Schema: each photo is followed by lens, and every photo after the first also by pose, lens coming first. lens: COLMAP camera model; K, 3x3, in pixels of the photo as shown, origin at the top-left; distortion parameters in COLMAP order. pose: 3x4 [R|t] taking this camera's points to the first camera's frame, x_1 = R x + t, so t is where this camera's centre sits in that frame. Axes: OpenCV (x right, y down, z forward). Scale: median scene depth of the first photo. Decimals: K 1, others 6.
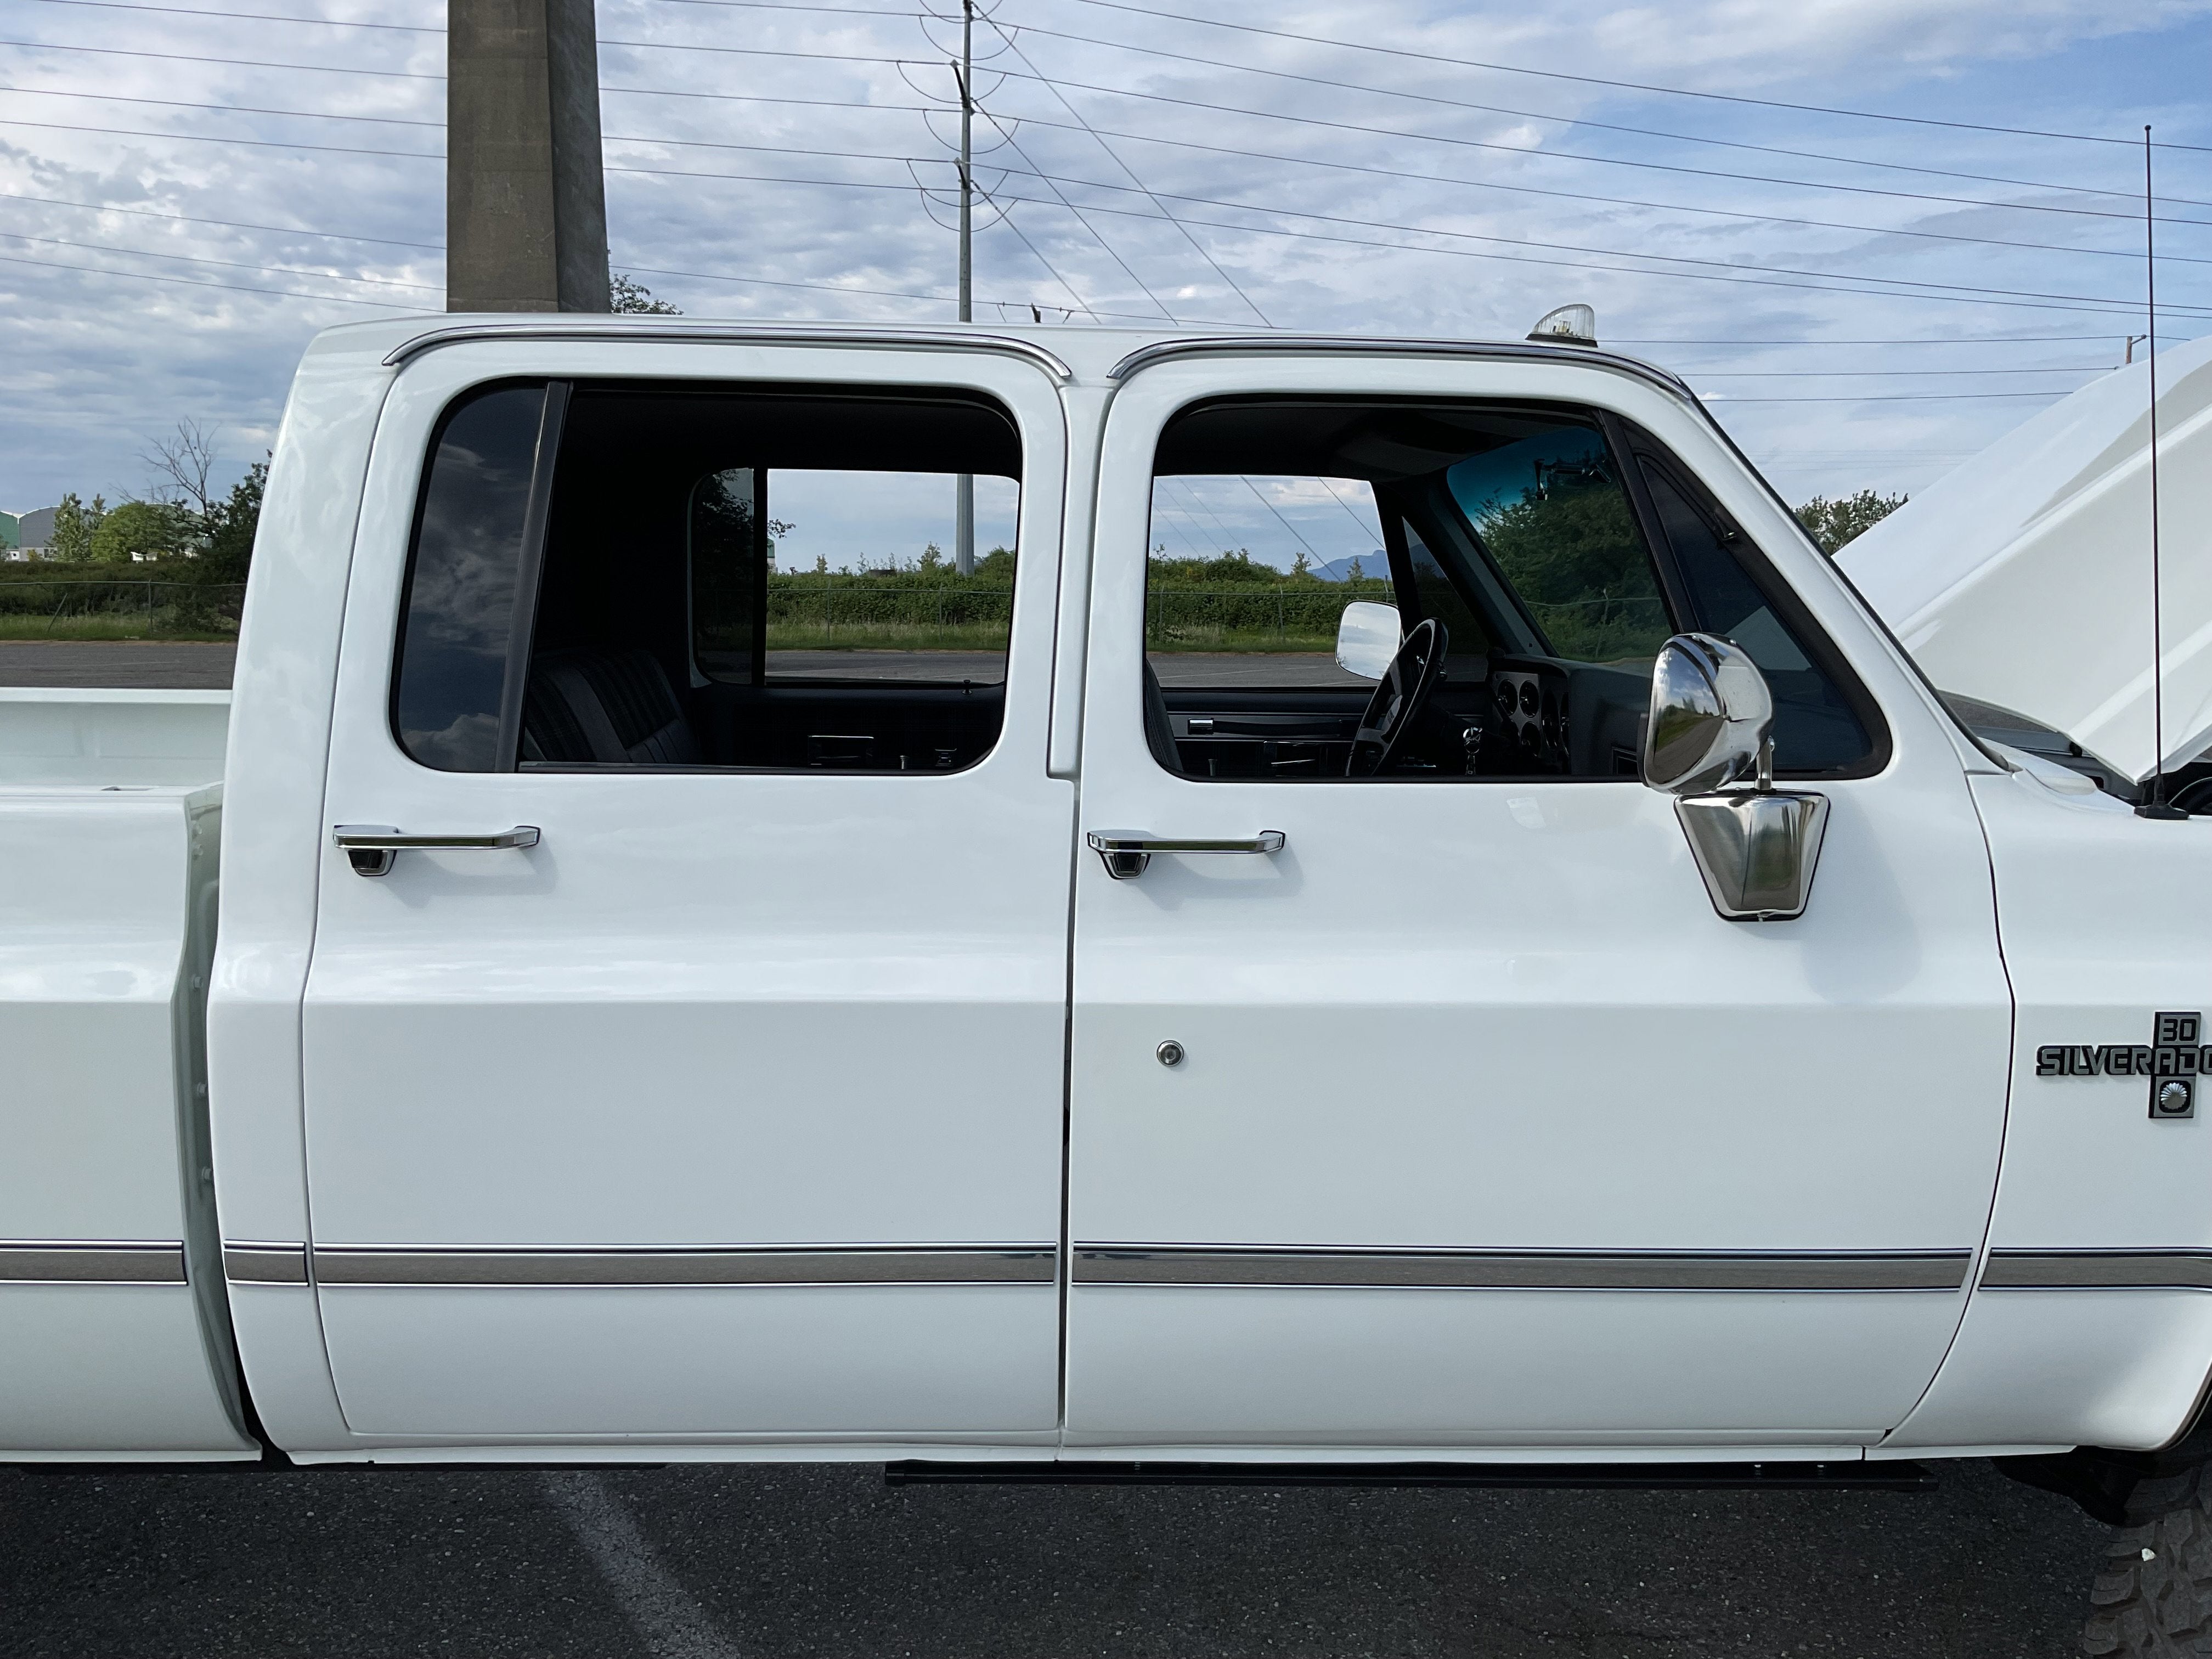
lens RADIAL K [[1839.0, 0, 1133.5], [0, 1839.0, 846.2], [0, 0, 1]] dist [0.039649, -0.104666]
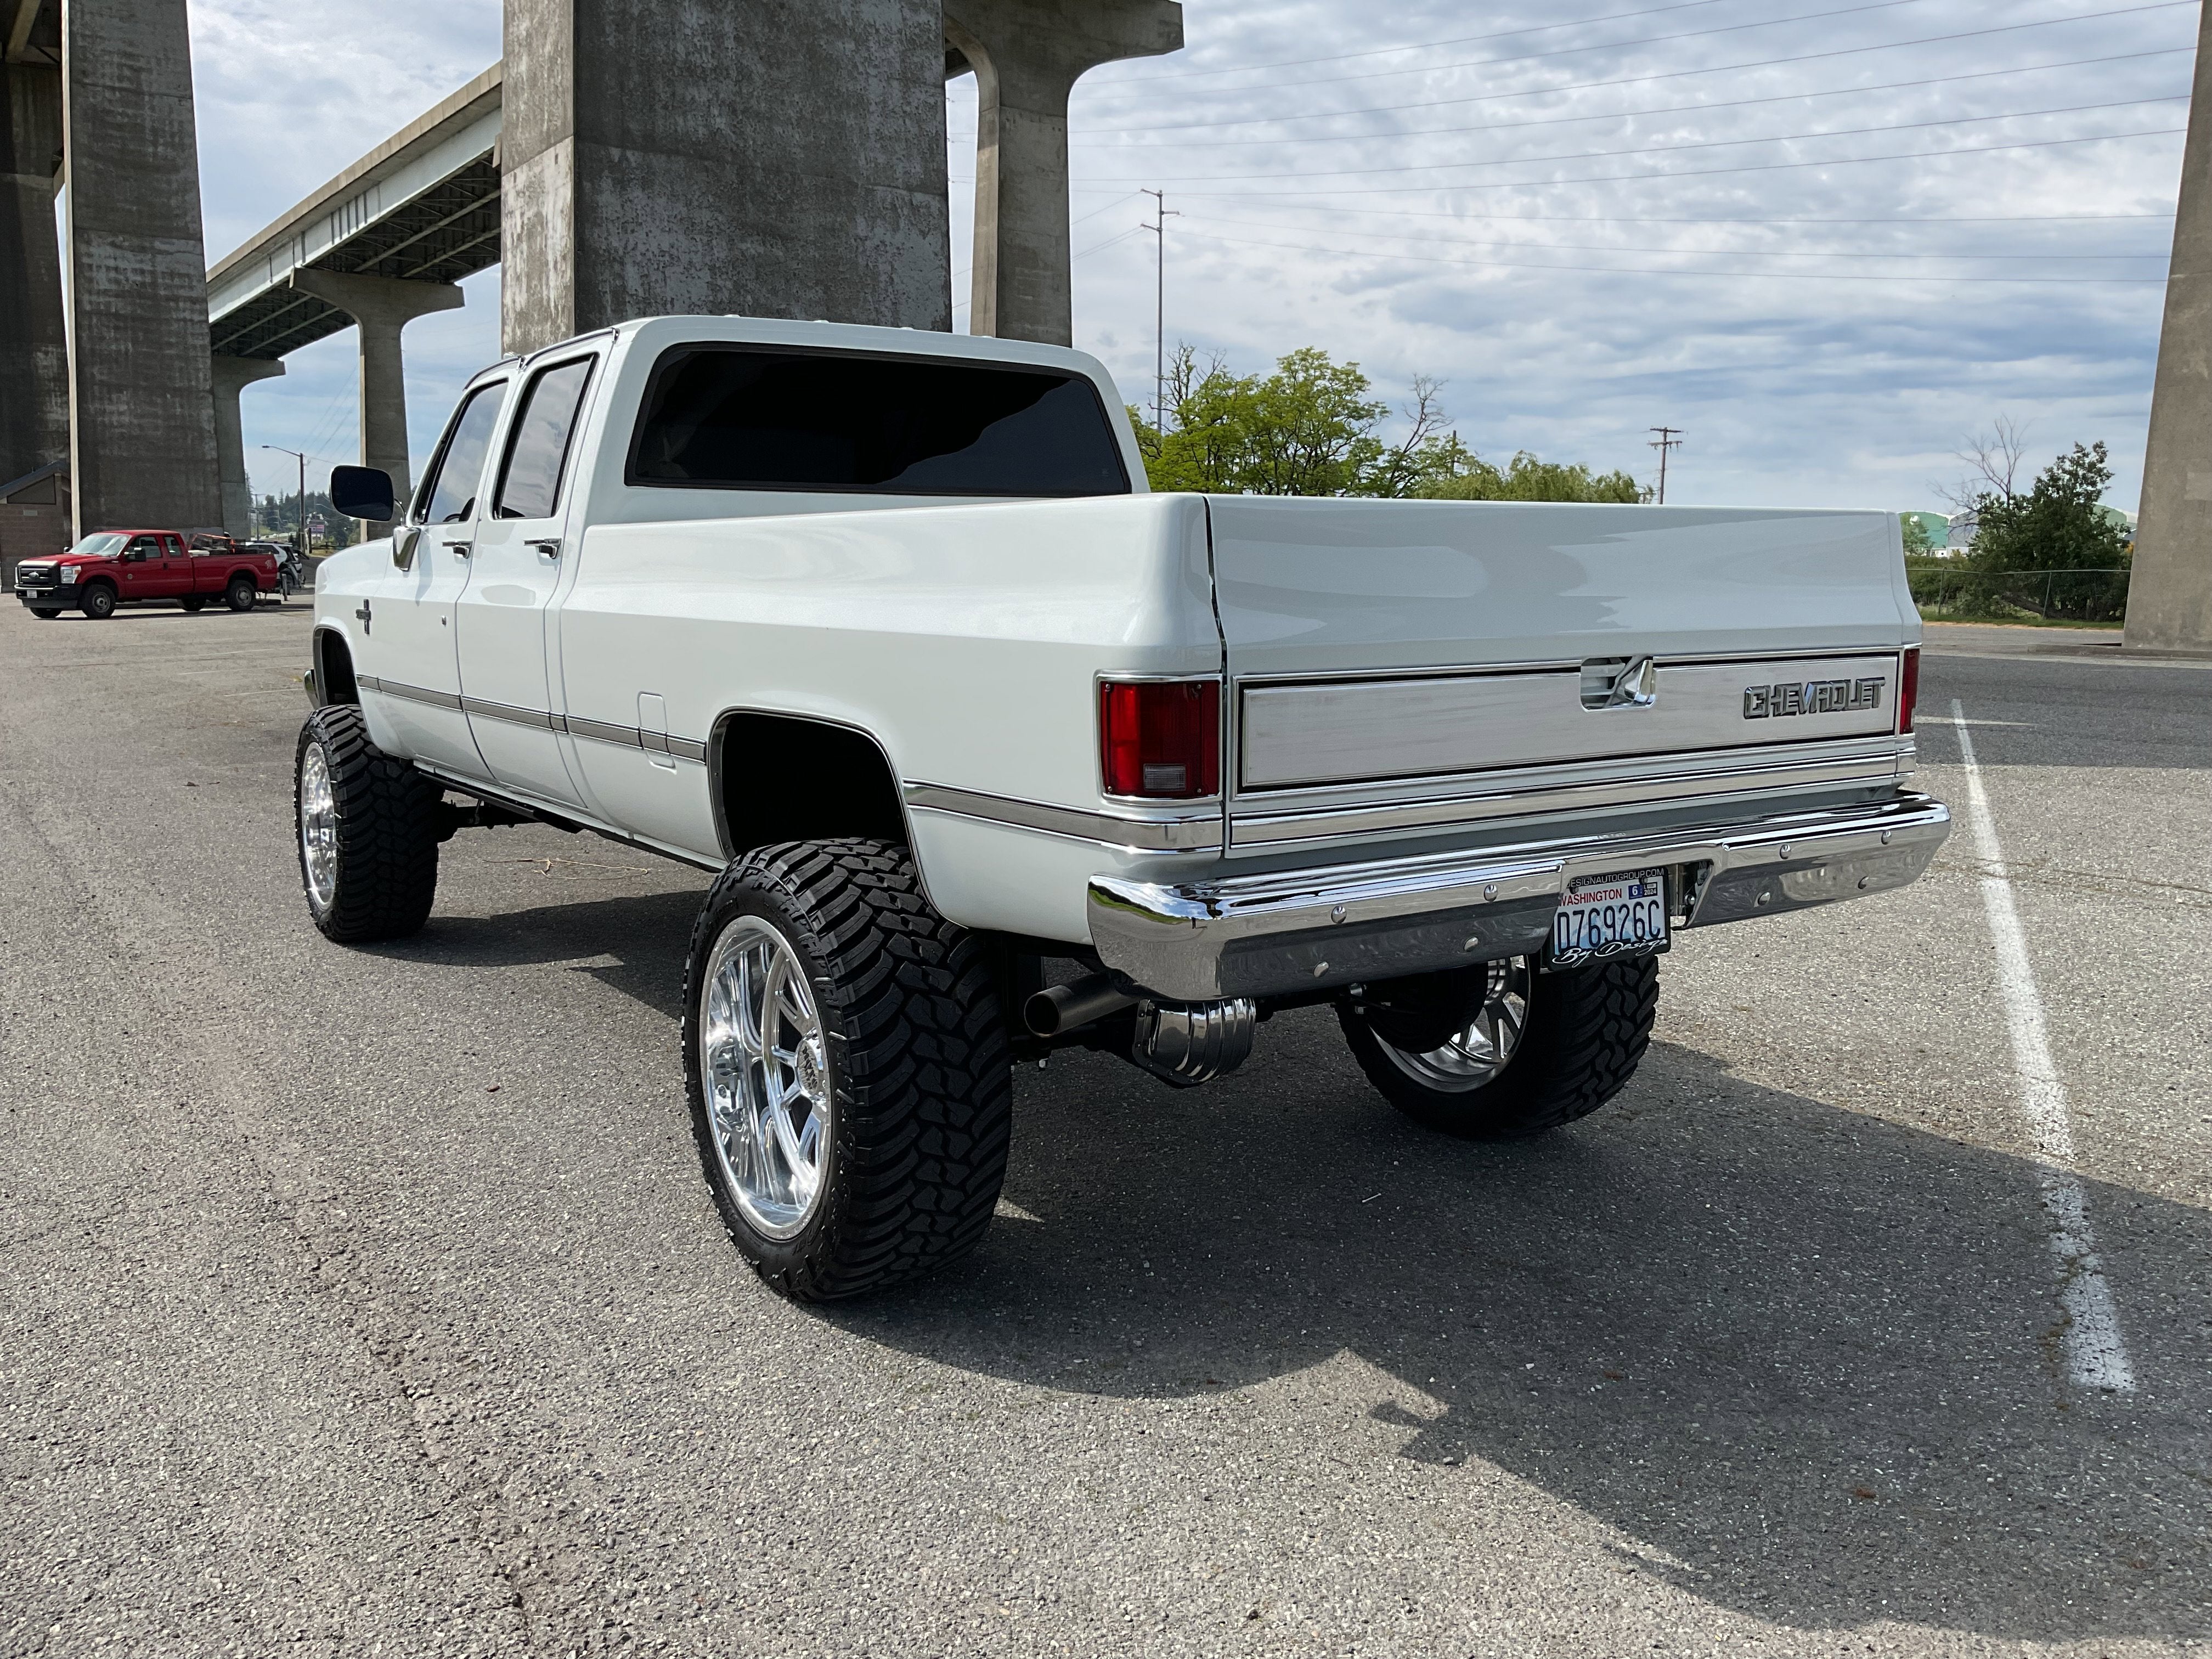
lens RADIAL K [[1861.8, 0, 1101.6], [0, 1861.8, 834.2], [0, 0, 1]] dist [0.051384, -0.108522]
pose [[0.557362, 0.114220, -0.822375, 0.166931], [-0.122774, 0.990941, 0.054422, 0.015574], [0.821142, 0.070634, 0.566336, -0.015646]]
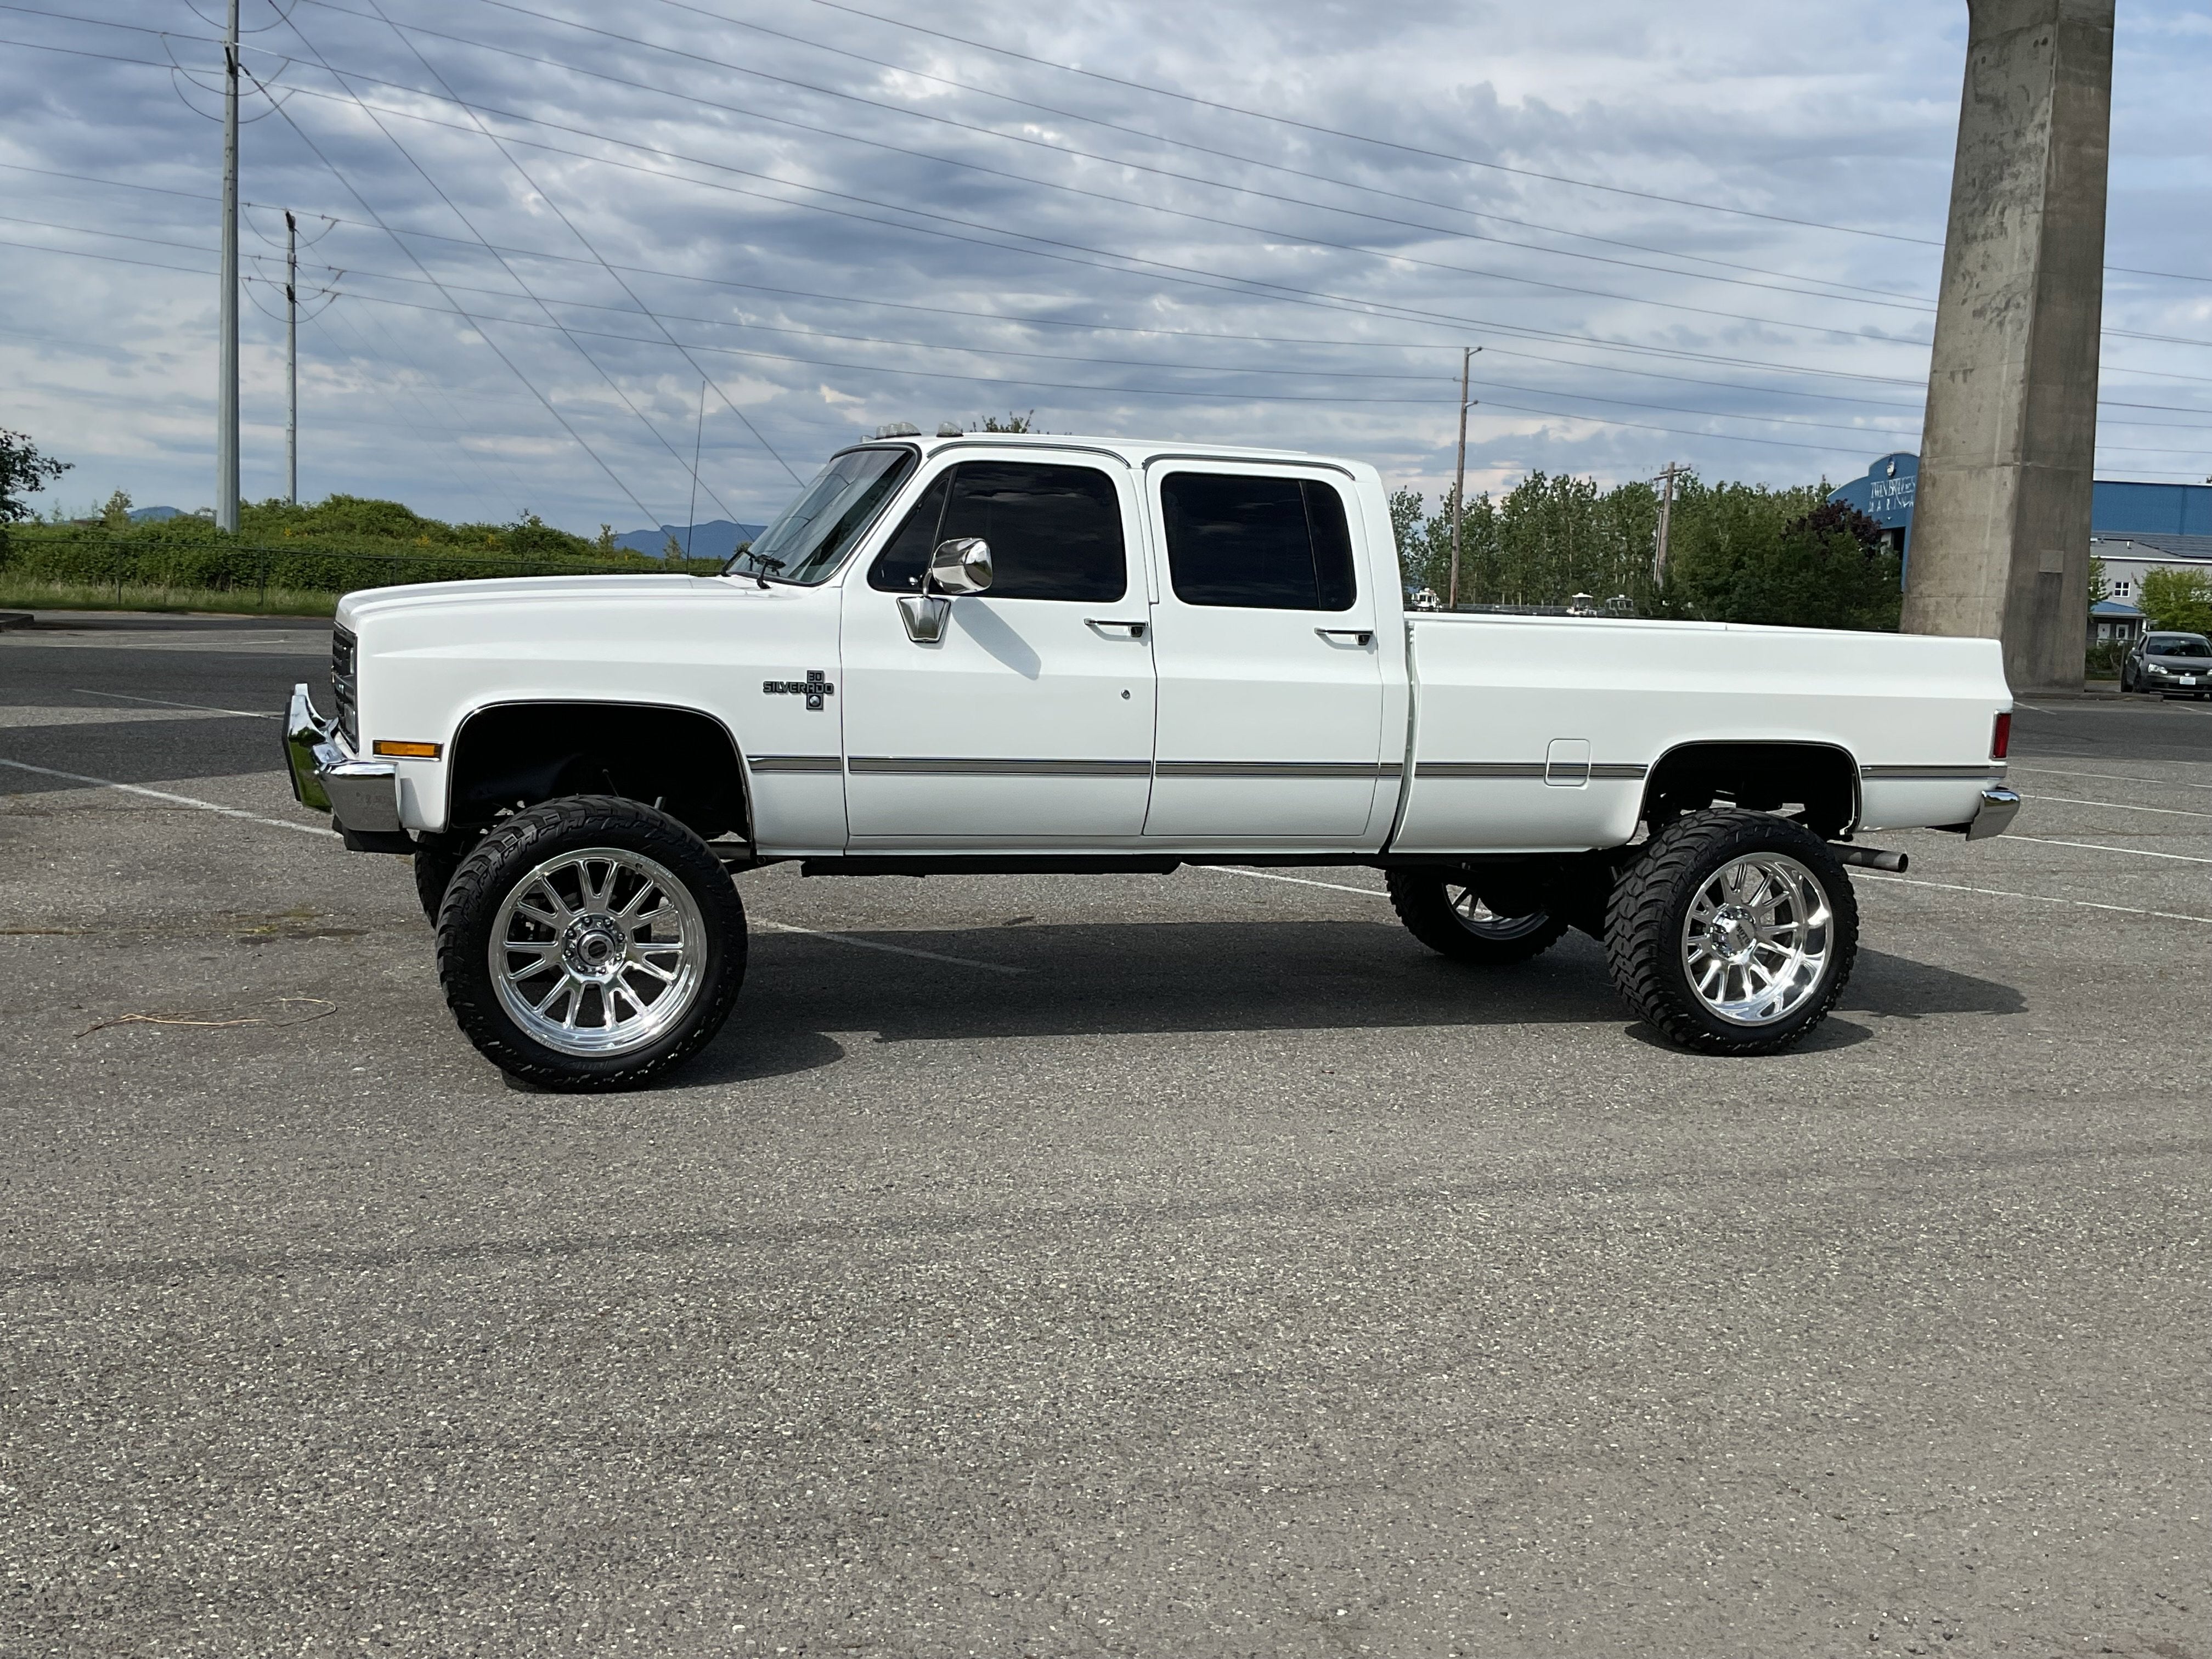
lens RADIAL K [[2222.0, 0, 1137.6], [0, 2222.0, 810.6], [0, 0, 1]] dist [0.012740, 0.000000]
pose [[0.942233, 0.000519, 0.334959, -0.112464], [0.010921, 0.999420, -0.032269, 0.033613], [-0.334781, 0.034063, 0.941680, -0.196061]]
